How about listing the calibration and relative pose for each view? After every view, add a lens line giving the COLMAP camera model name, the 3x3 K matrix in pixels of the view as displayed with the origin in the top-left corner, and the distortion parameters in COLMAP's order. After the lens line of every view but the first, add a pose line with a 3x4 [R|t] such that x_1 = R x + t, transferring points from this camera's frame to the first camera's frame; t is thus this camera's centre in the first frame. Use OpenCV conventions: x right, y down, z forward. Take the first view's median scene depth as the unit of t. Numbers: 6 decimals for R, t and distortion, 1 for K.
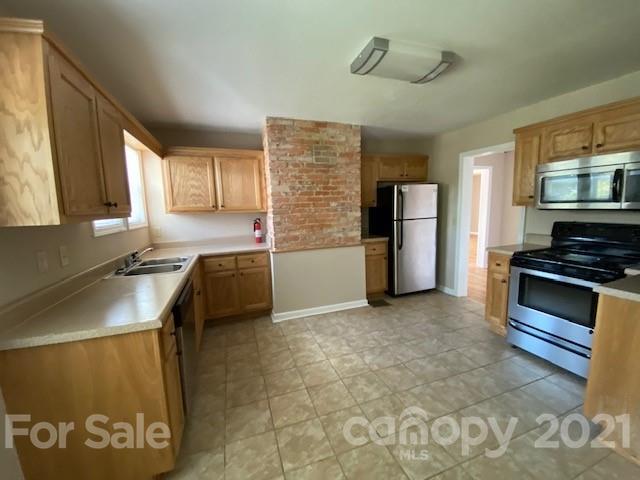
lens RADIAL K [[261.0, 0, 320.0], [0, 261.0, 240.0], [0, 0, 1]] dist [0.029361, -0.027349]
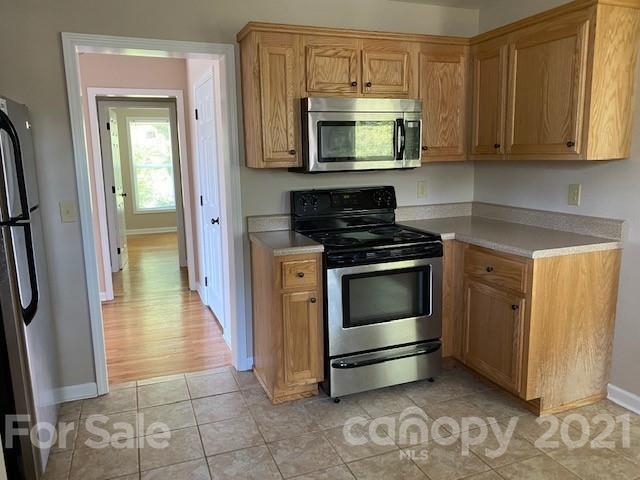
lens RADIAL K [[484.1, 0, 320.0], [0, 484.1, 240.0], [0, 0, 1]] dist [0.014782, 0.003623]
pose [[-0.019727, -0.138121, 0.990219, -0.365200], [0.149212, 0.978913, 0.139517, -0.133743], [-0.988608, 0.150505, 0.001298, 1.159986]]
